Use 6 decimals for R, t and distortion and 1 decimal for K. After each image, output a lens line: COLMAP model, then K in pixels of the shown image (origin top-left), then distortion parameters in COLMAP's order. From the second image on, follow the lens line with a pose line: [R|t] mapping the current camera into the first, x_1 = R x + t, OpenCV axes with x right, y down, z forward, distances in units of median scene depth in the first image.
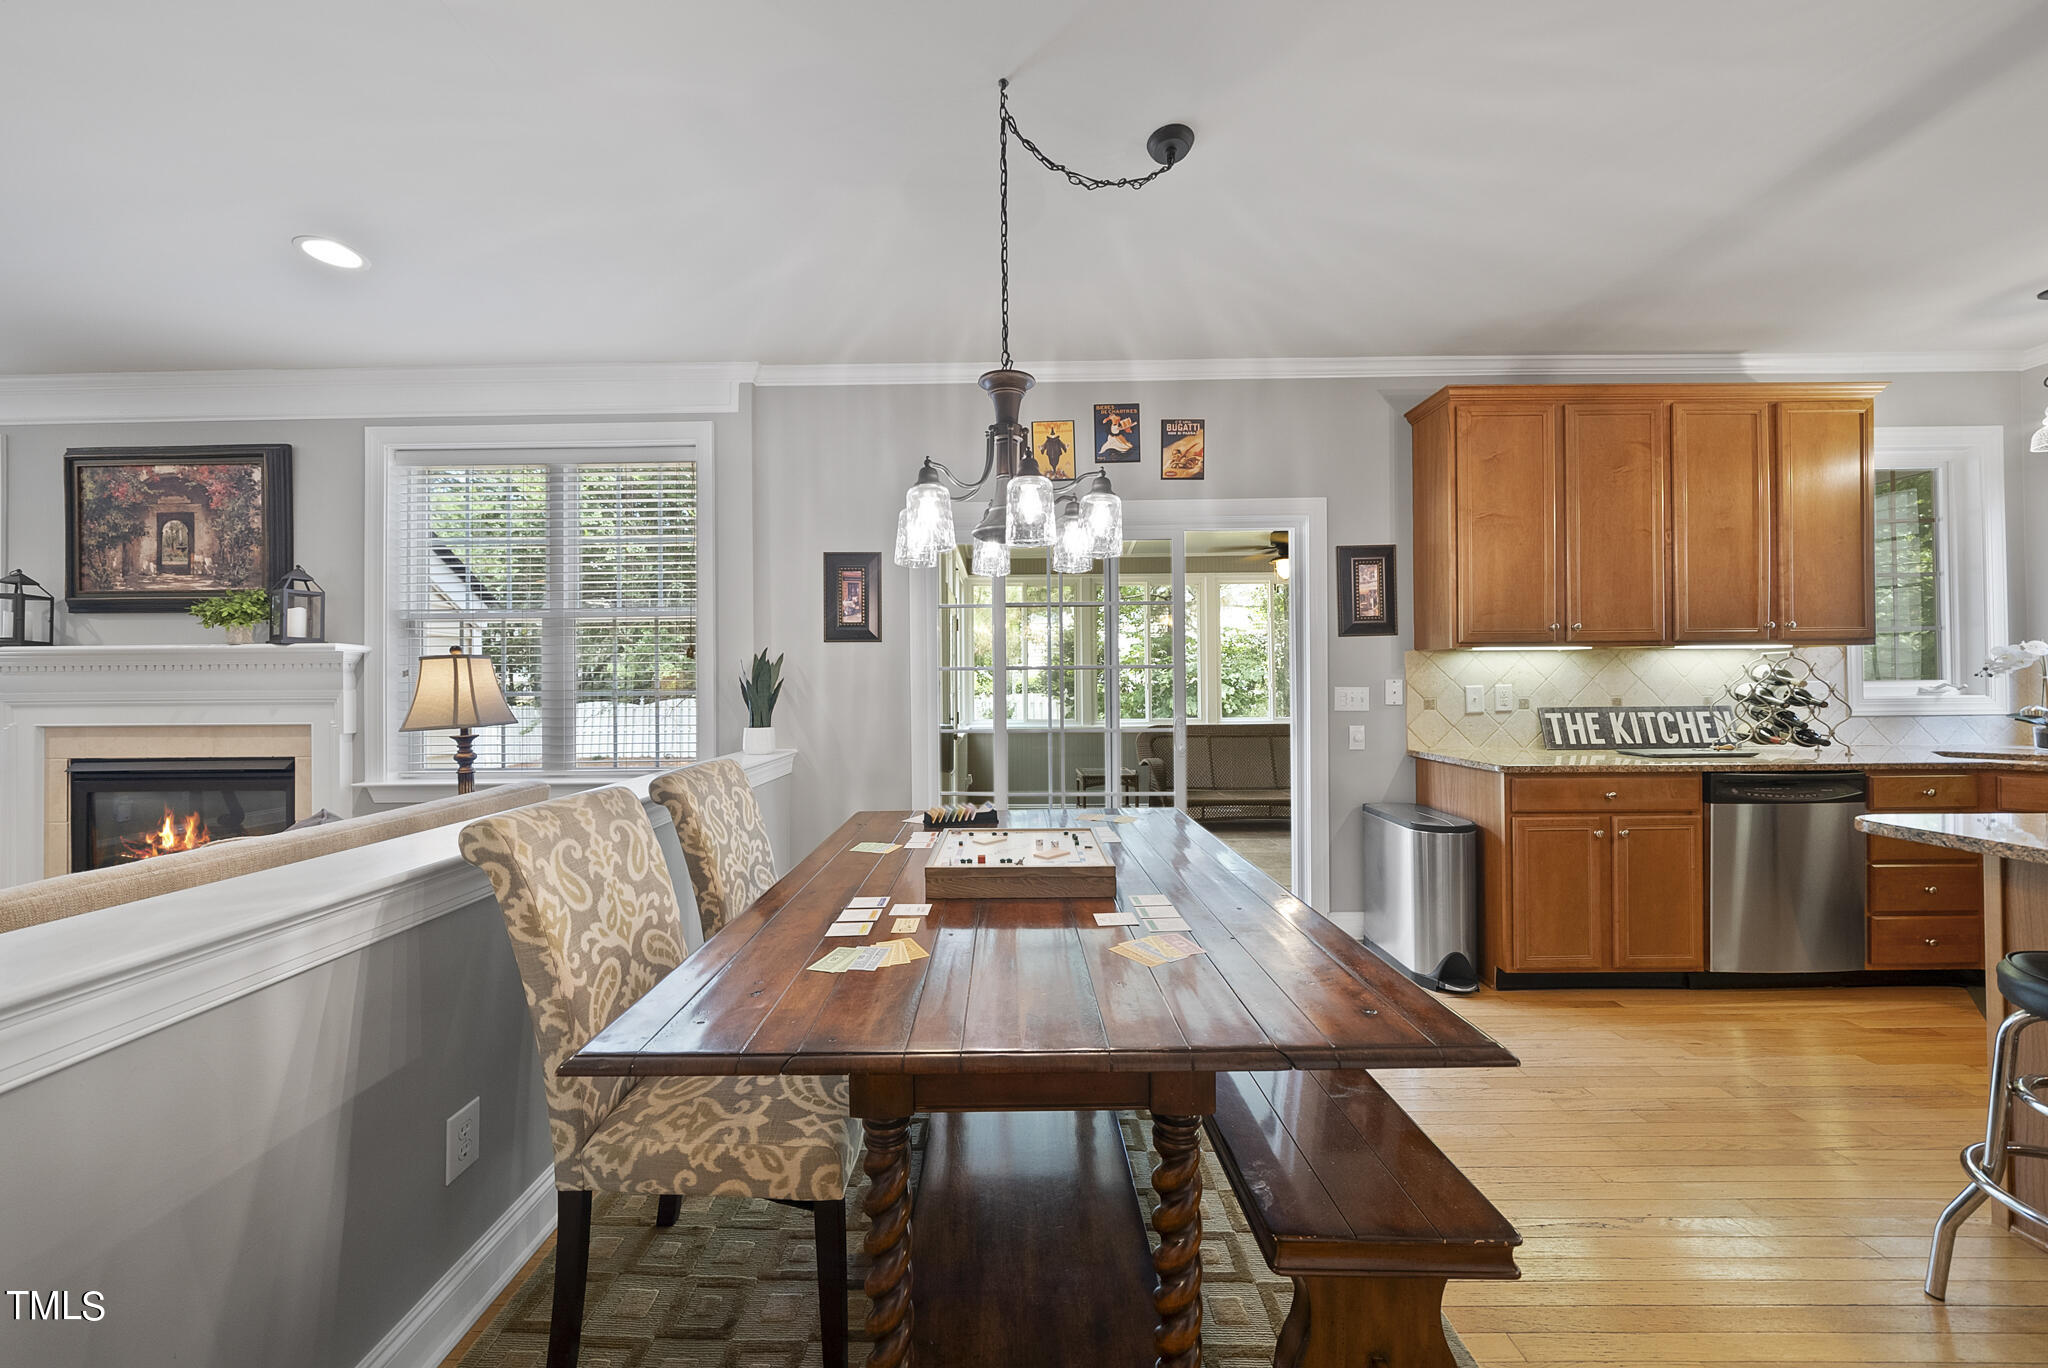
lens RADIAL K [[701.9, 0, 1013.0], [0, 701.9, 679.6], [0, 0, 1]] dist [-0.007288, 0.000744]
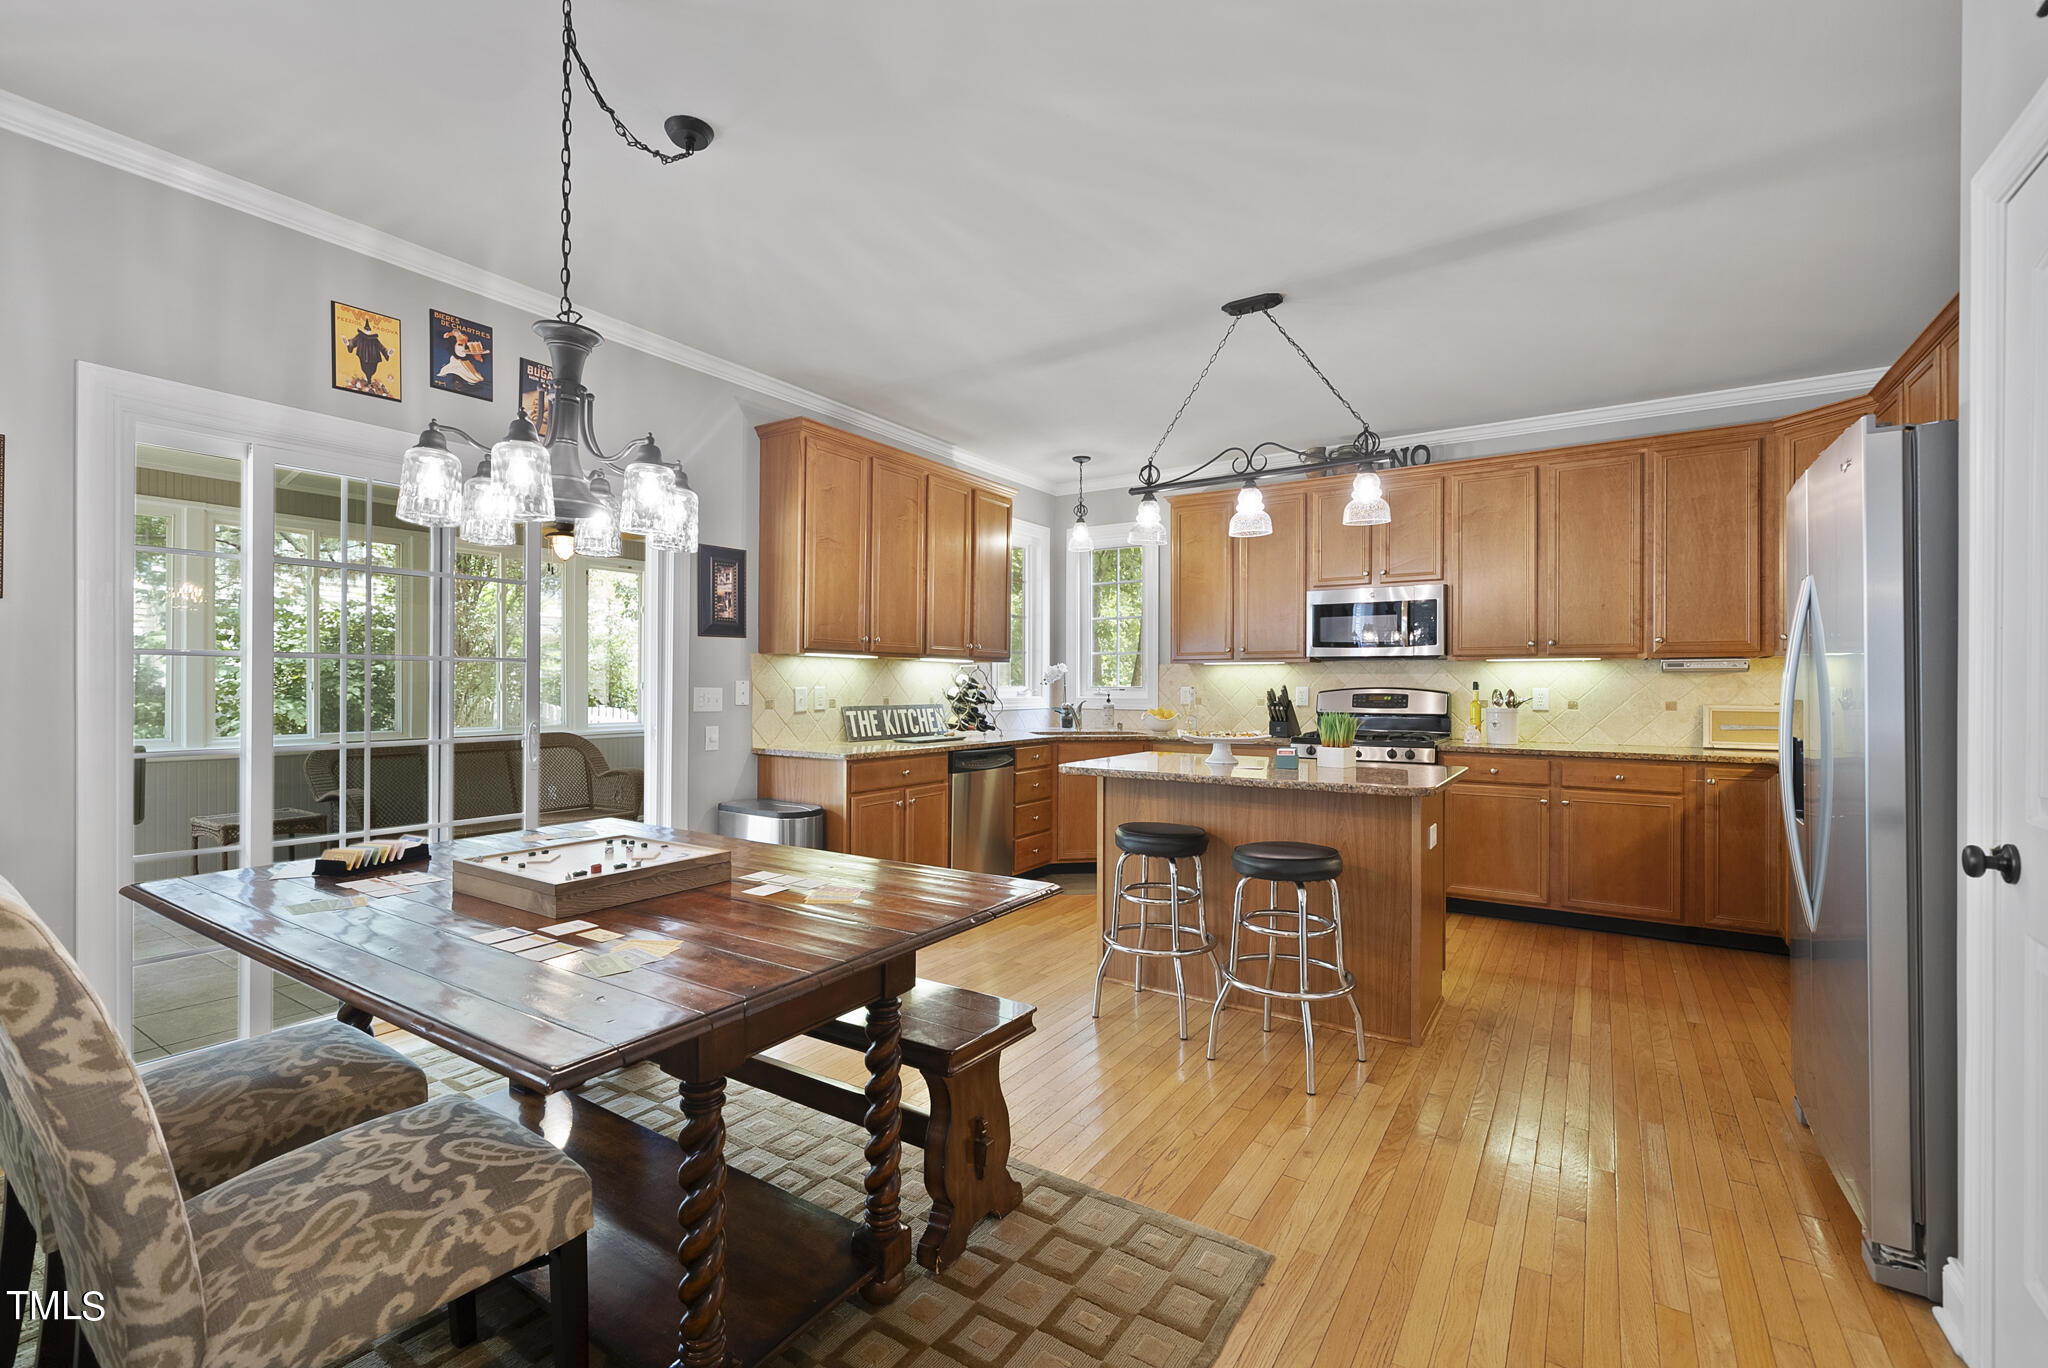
lens RADIAL K [[887.2, 0, 1000.4], [0, 887.2, 686.9], [0, 0, 1]] dist [-0.000918, -0.000018]
pose [[0.548338, 0.009167, 0.836207, -0.350666], [-0.014125, 0.999899, -0.001699, 0.005988], [-0.836137, -0.010880, 0.548412, -0.036457]]
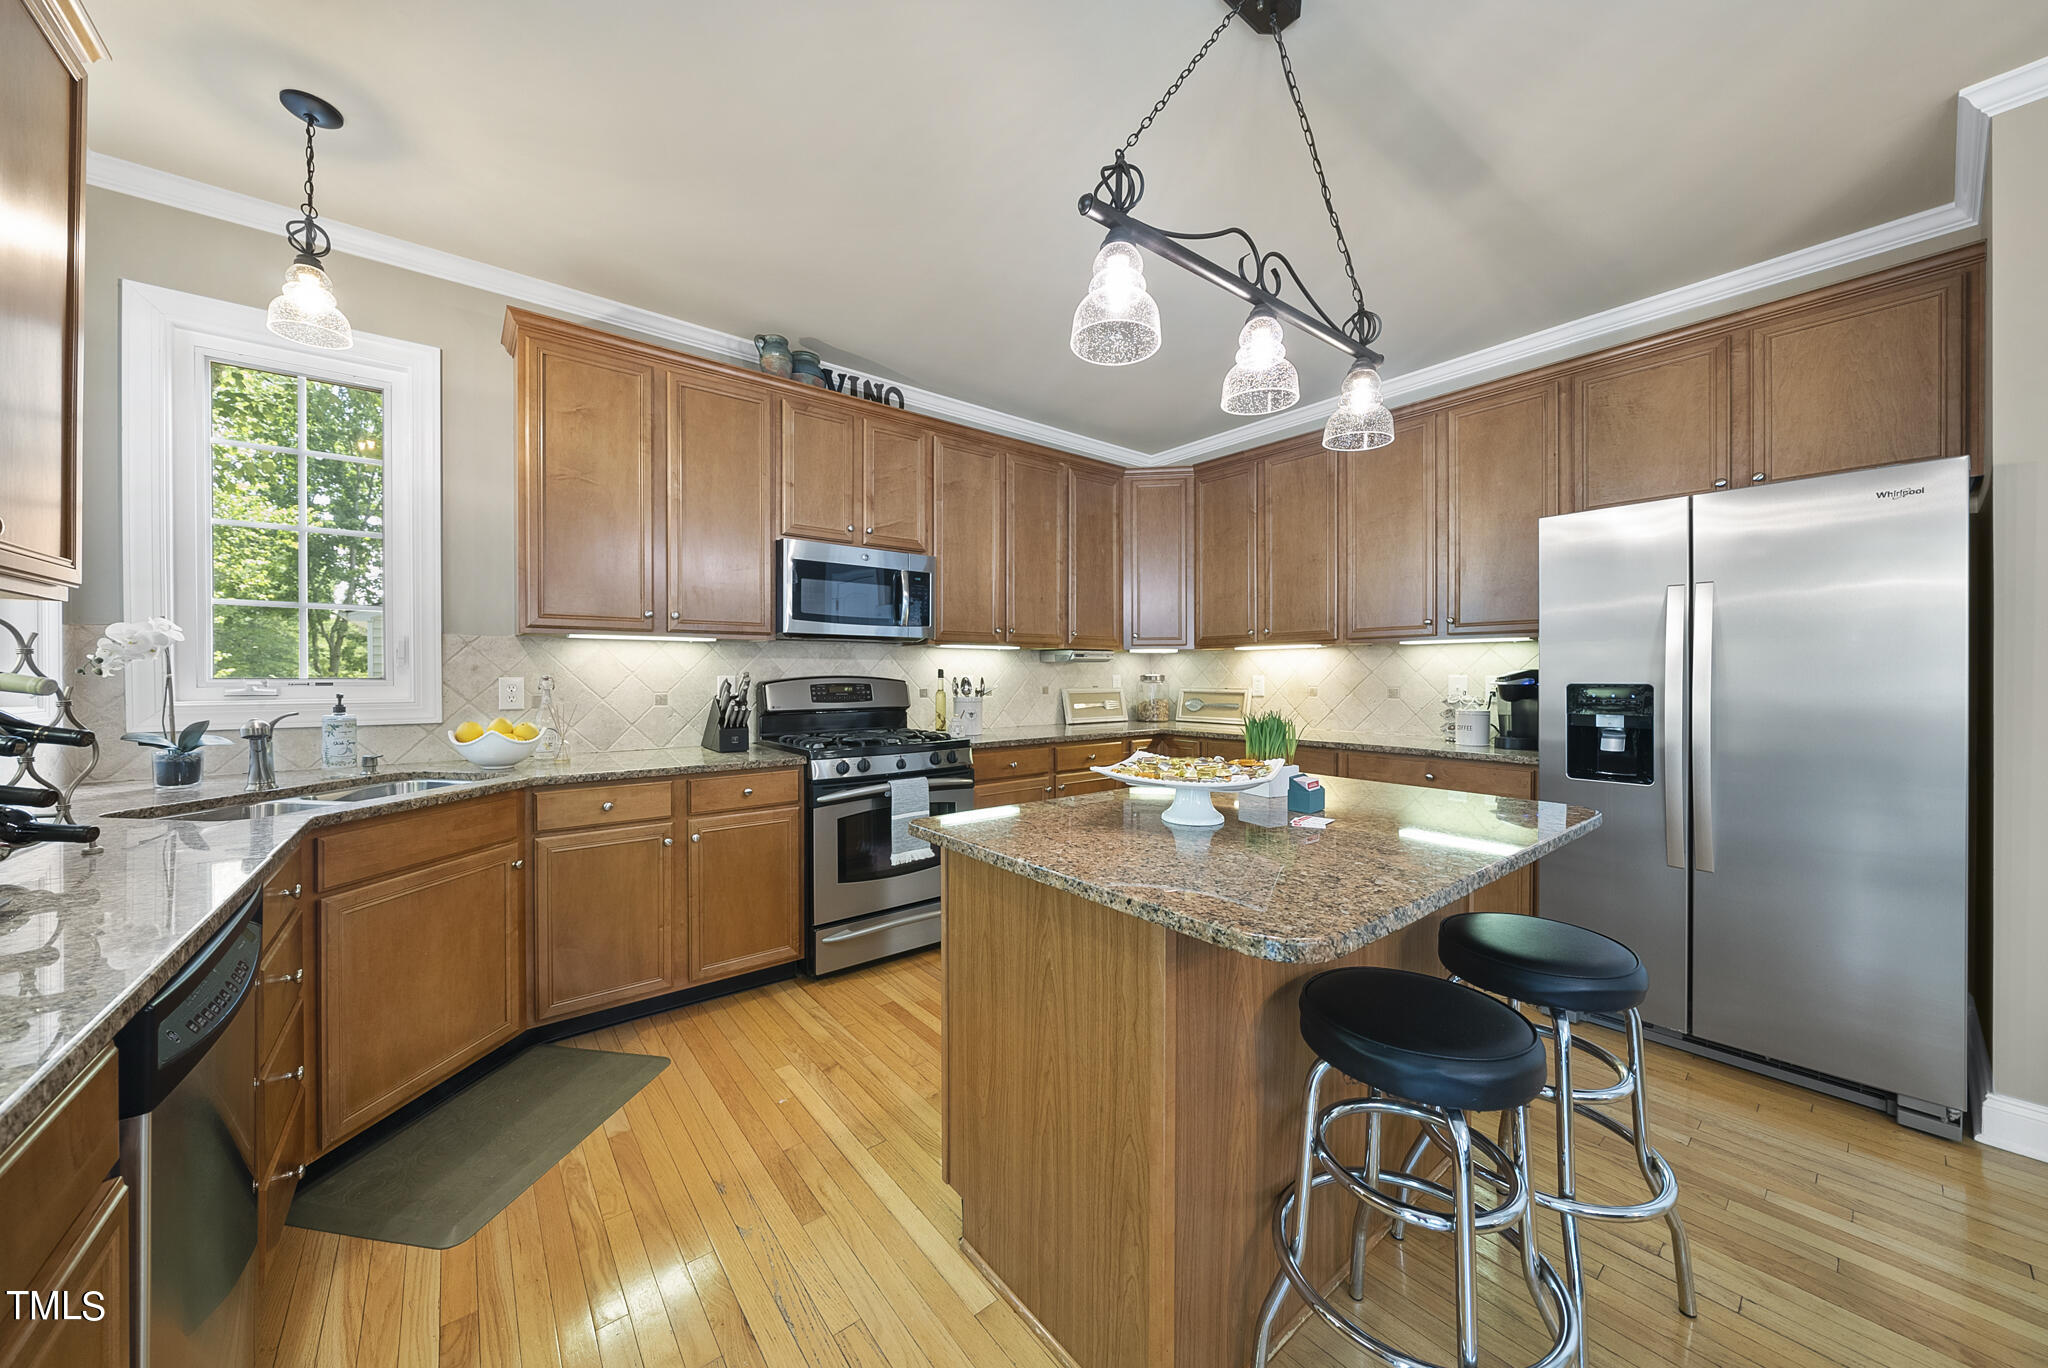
lens RADIAL K [[701.9, 0, 1000.5], [0, 701.9, 676.1], [0, 0, 1]] dist [-0.007288, 0.000744]
pose [[-0.622523, 0.009057, 0.782549, 0.465394], [0.002008, 0.999948, -0.009975, 0.004852], [-0.782599, -0.004638, -0.622509, 0.742569]]
